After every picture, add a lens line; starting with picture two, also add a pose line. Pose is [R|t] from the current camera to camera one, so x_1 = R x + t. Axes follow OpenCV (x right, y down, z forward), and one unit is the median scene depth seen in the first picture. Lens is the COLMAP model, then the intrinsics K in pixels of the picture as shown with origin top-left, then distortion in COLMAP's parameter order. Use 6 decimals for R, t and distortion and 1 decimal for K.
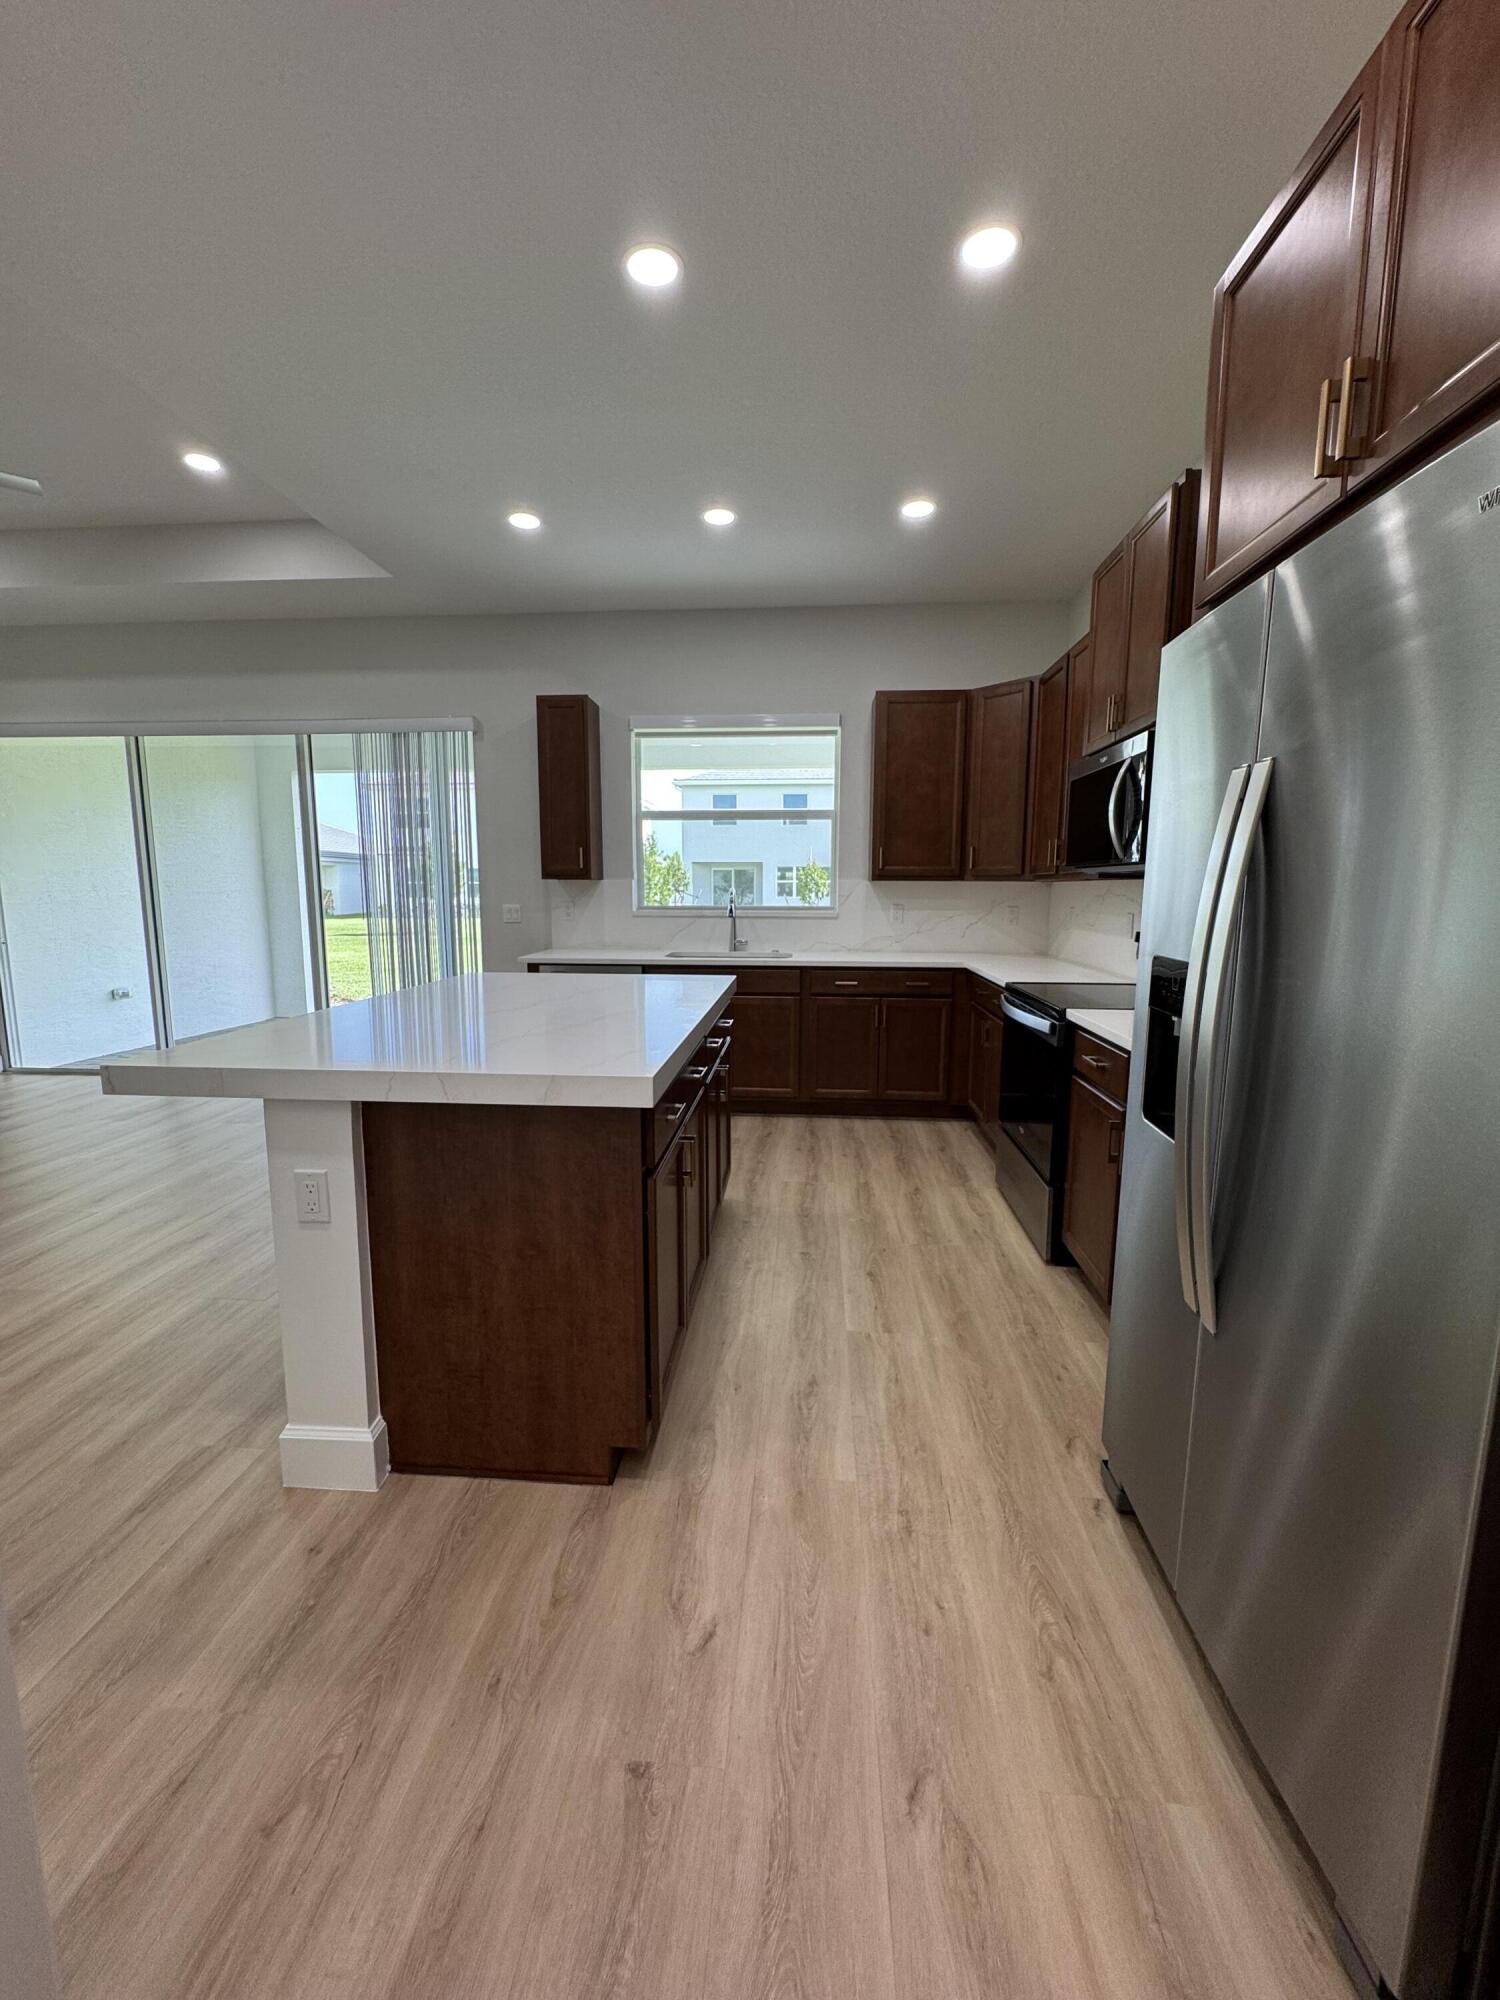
lens RADIAL K [[774.8, 0, 750.0], [0, 774.8, 1000.0], [0, 0, 1]] dist [-0.001324, -0.000014]
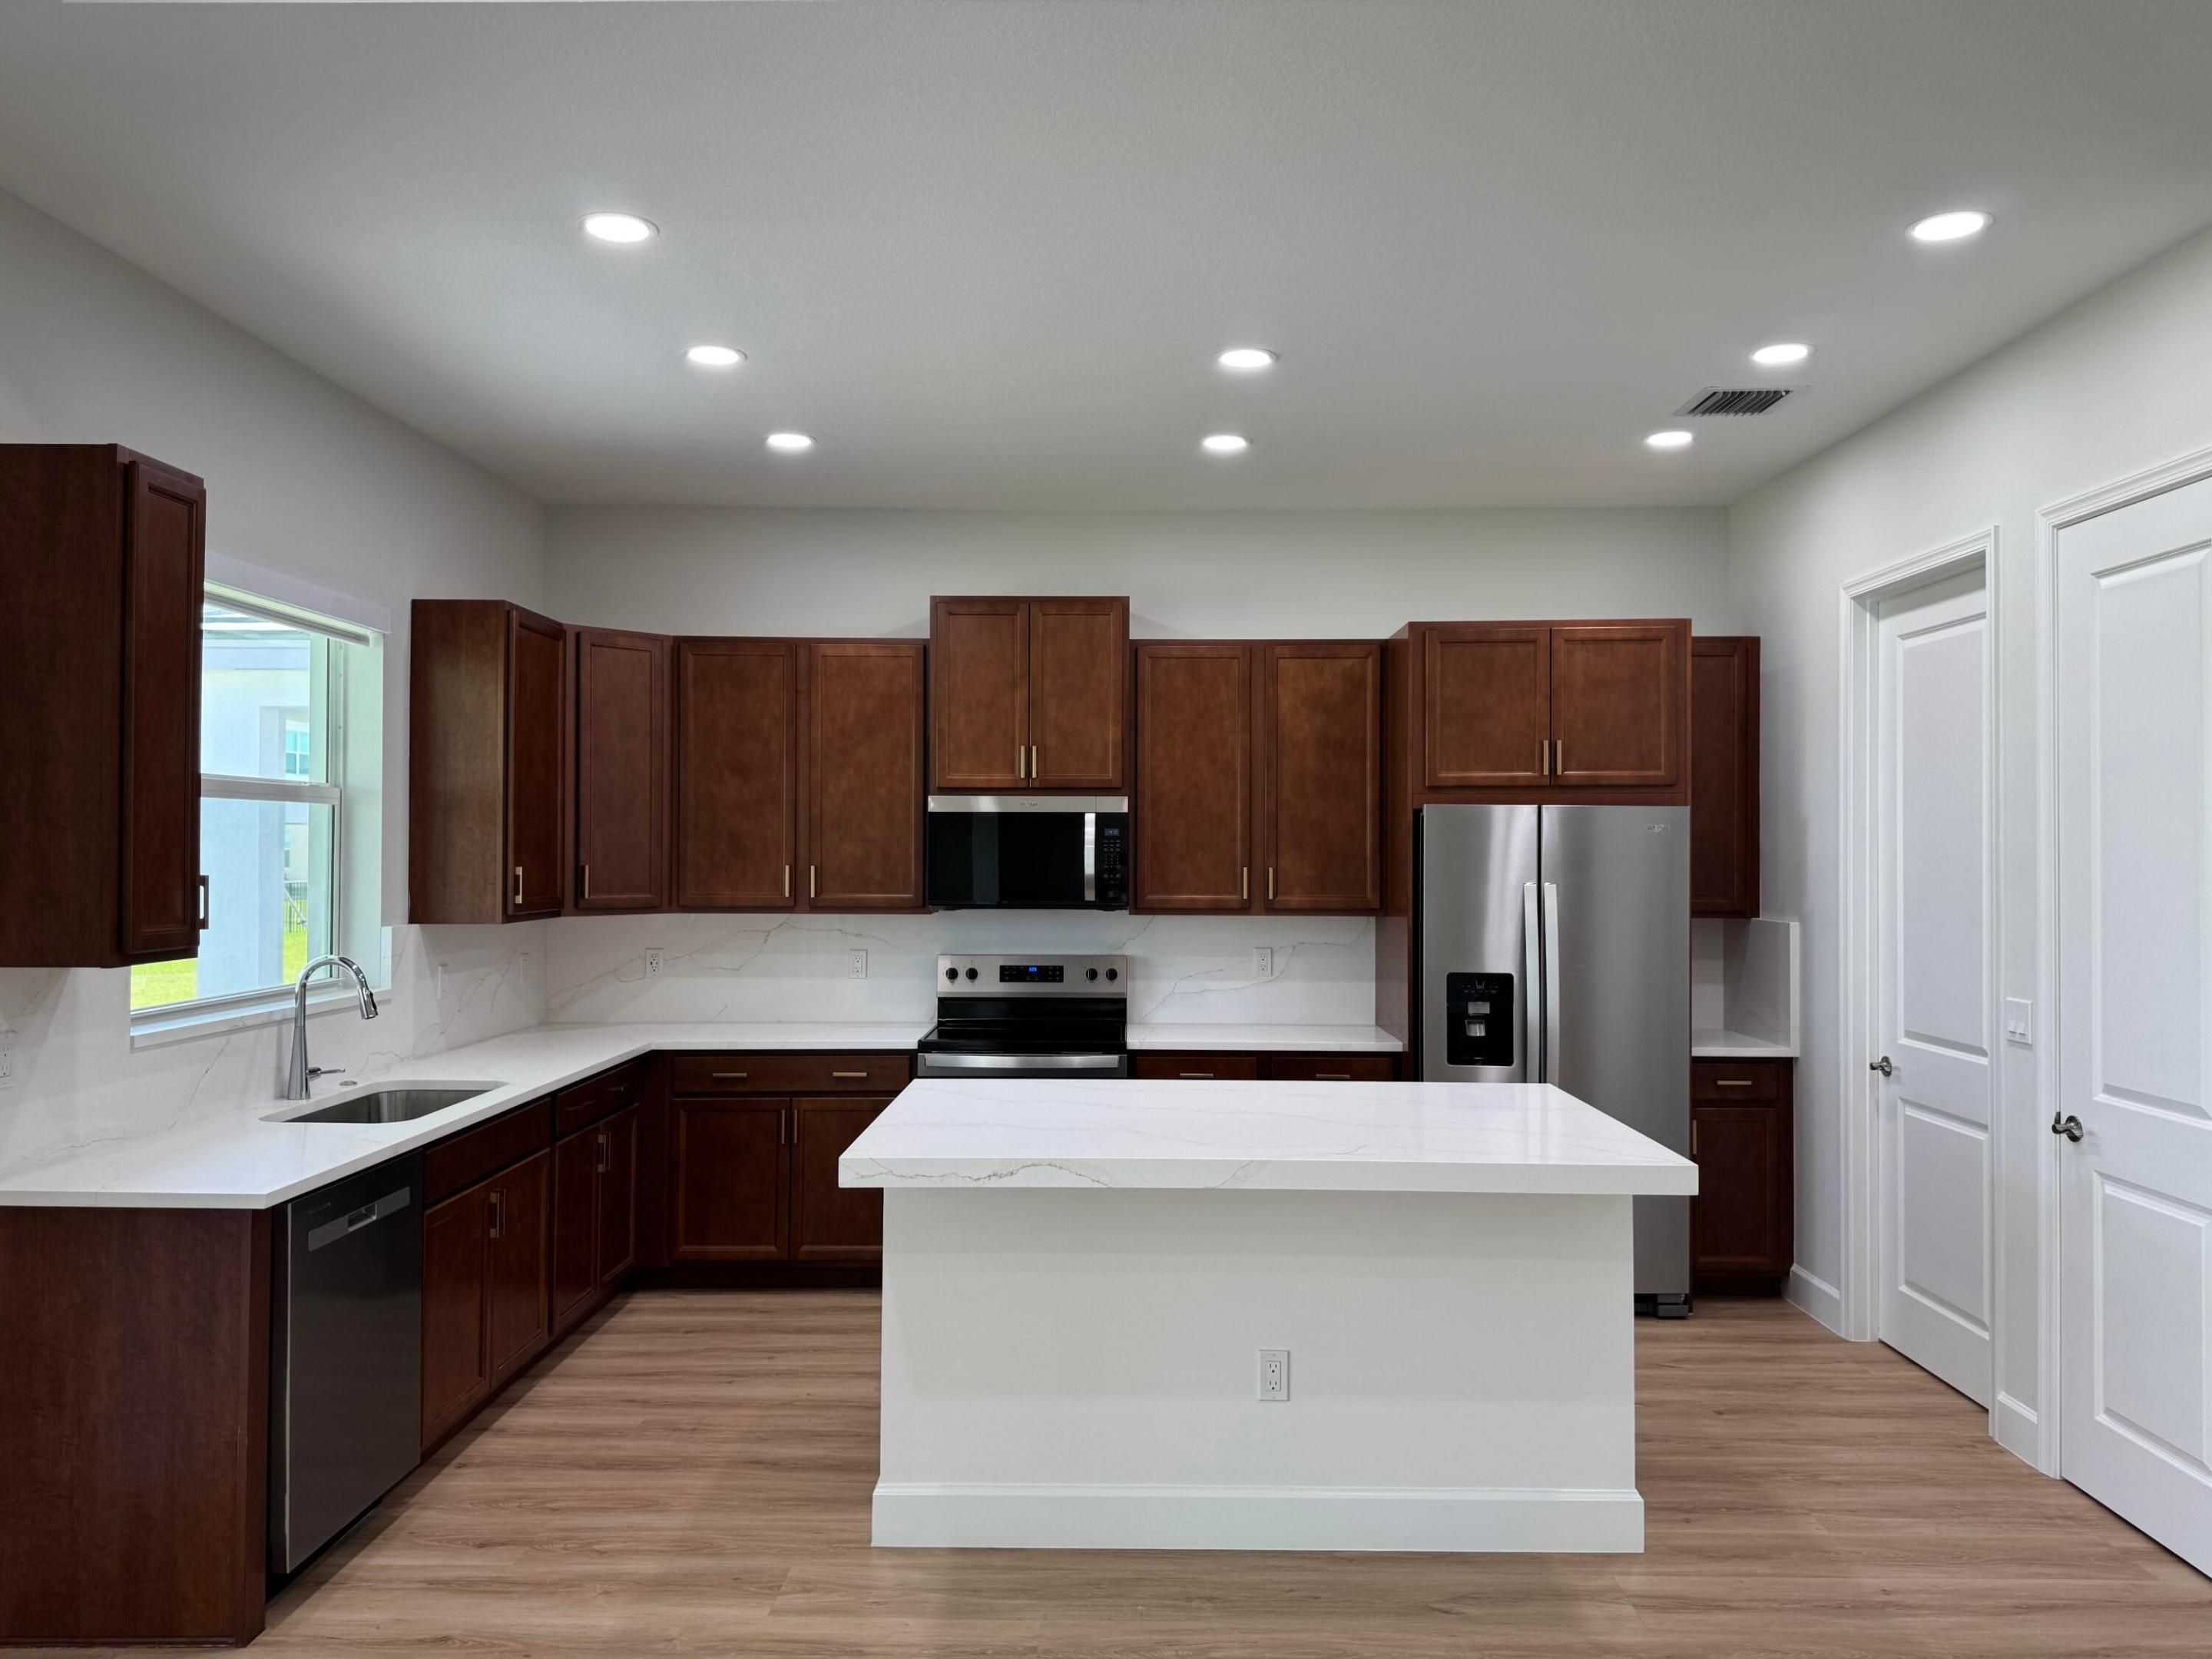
lens RADIAL K [[1524.7, 0, 1093.9], [0, 1524.7, 825.7], [0, 0, 1]] dist [0.051750, -0.000190]
pose [[-0.031795, 0.011070, 0.999433, -1.078430], [0.134050, 0.990952, -0.006711, -0.177121], [-0.990464, 0.133761, -0.032991, 0.668712]]
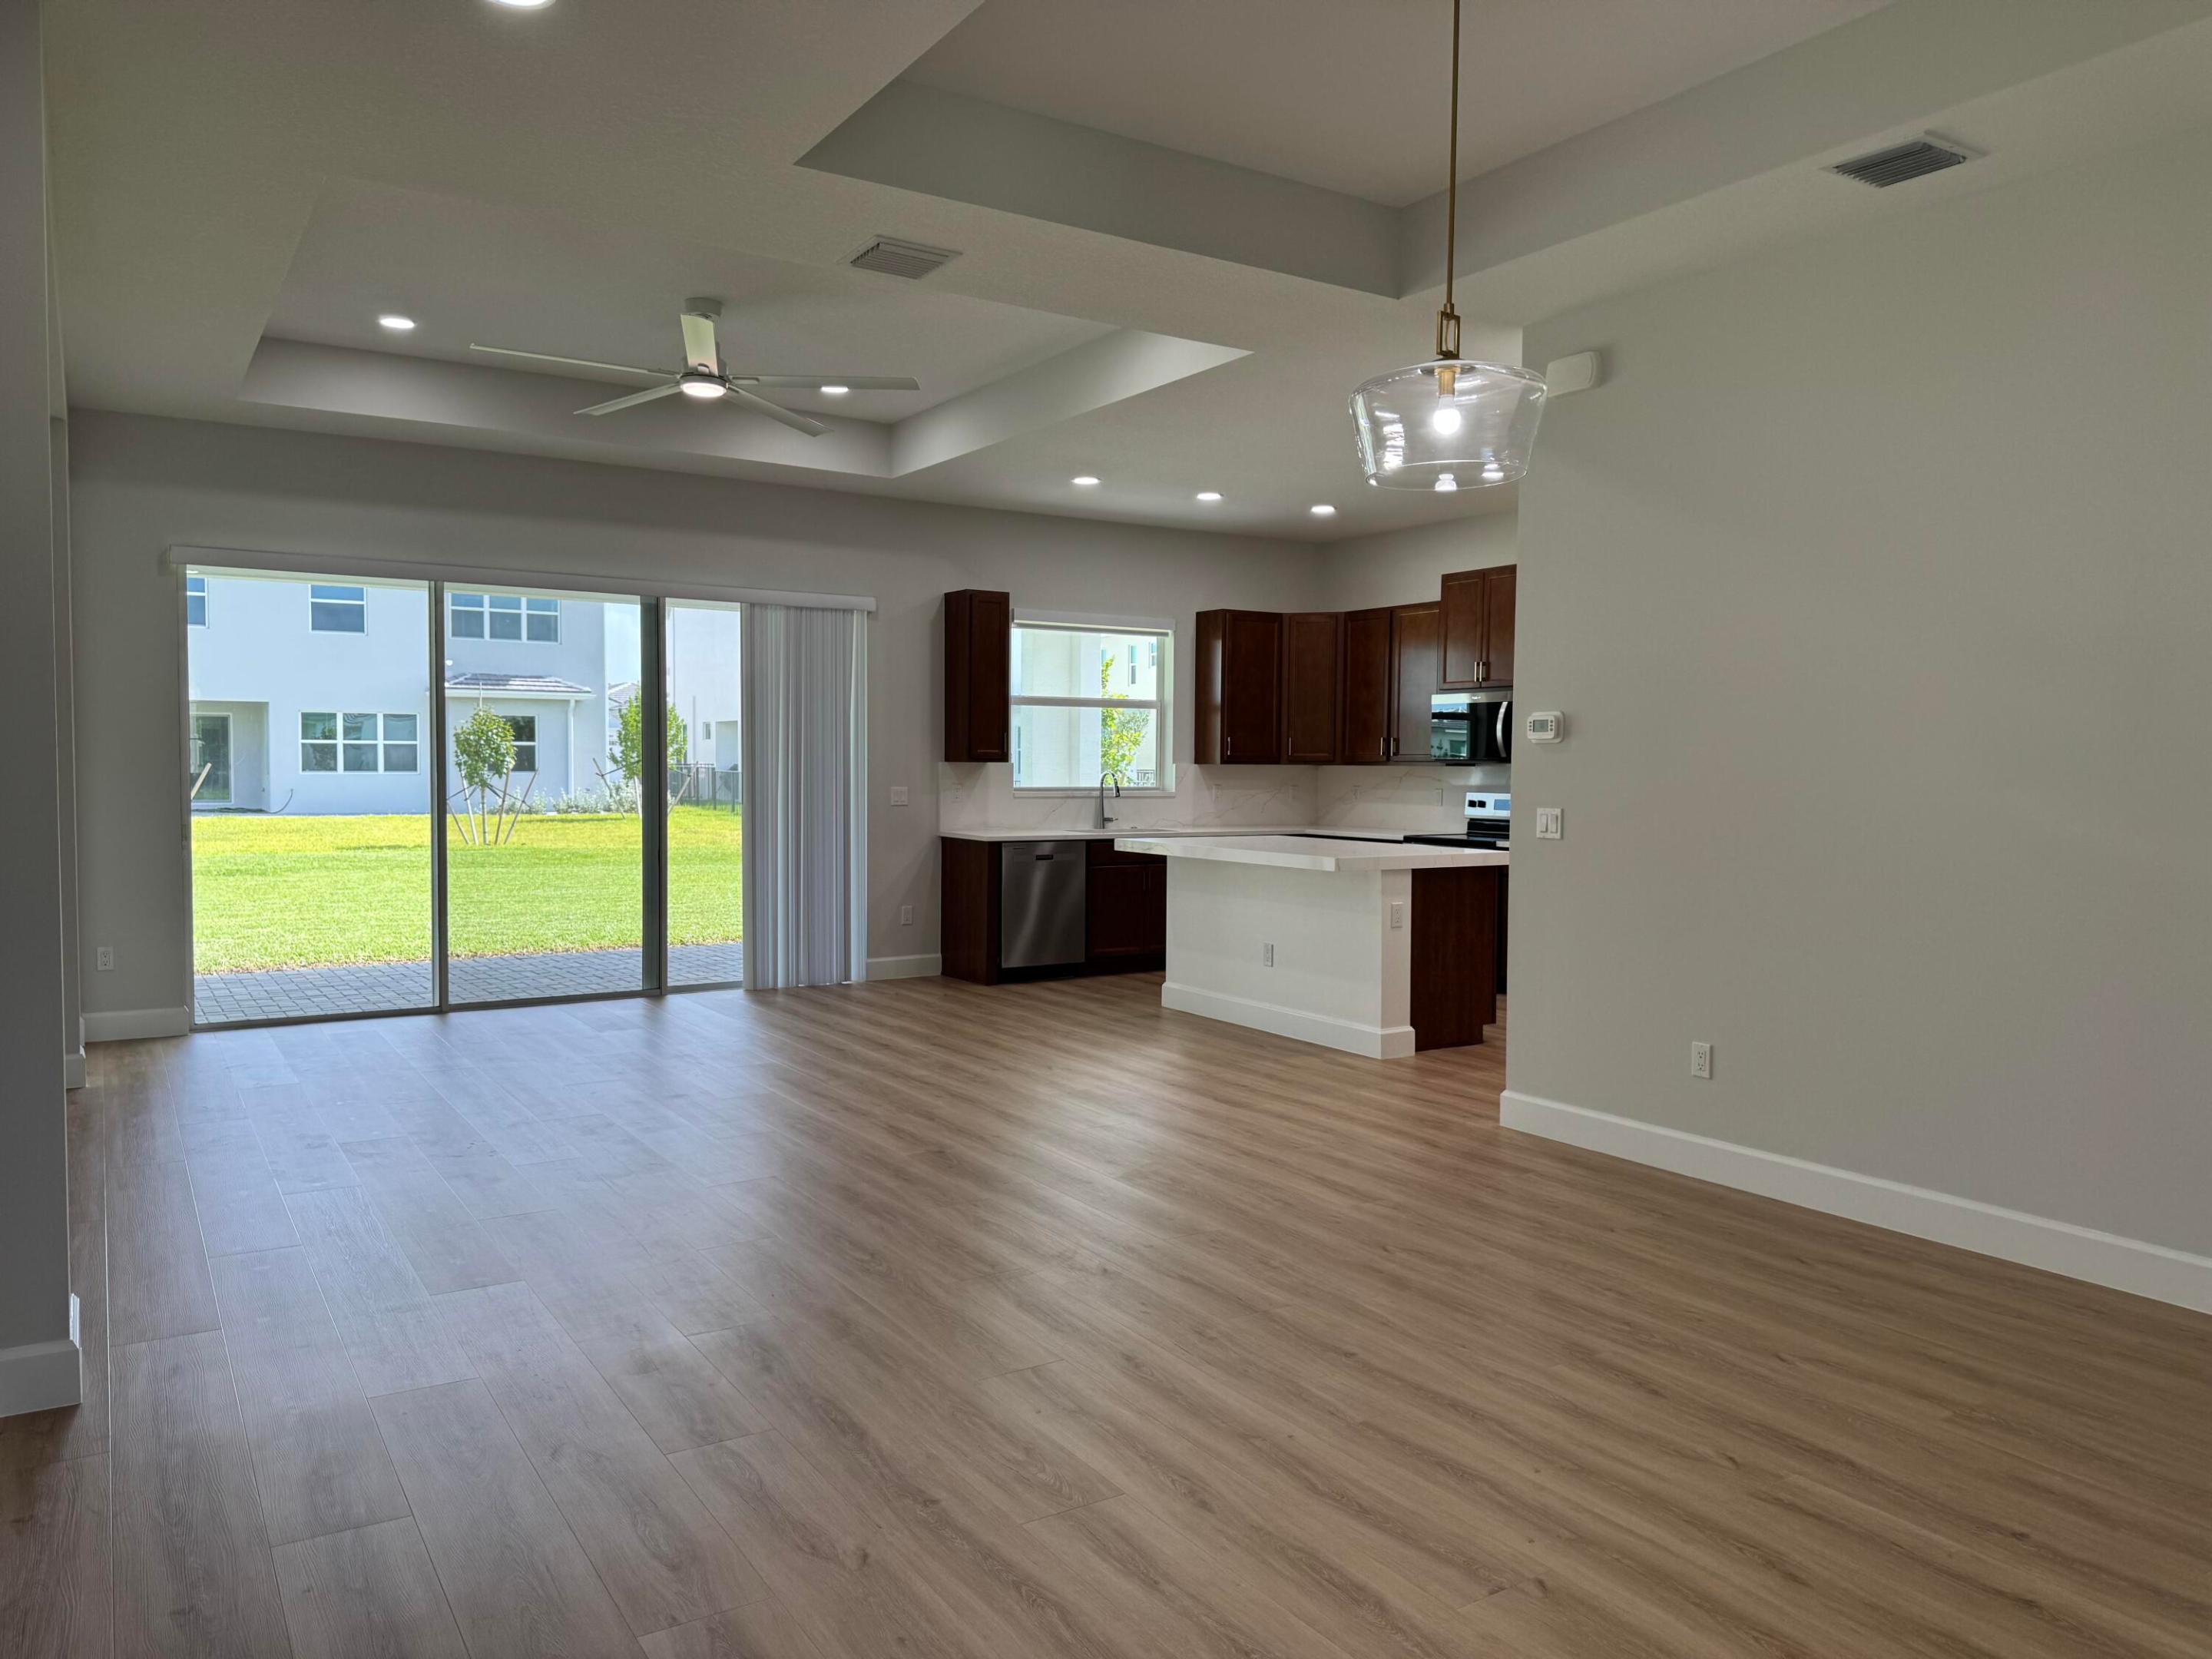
lens RADIAL K [[1524.7, 0, 1093.9], [0, 1524.7, 825.7], [0, 0, 1]] dist [0.051750, -0.000190]
pose [[0.798288, -0.021877, 0.601878, -1.530780], [0.079448, 0.994432, -0.069229, 0.090597], [-0.597012, 0.103083, 0.795582, -0.785230]]
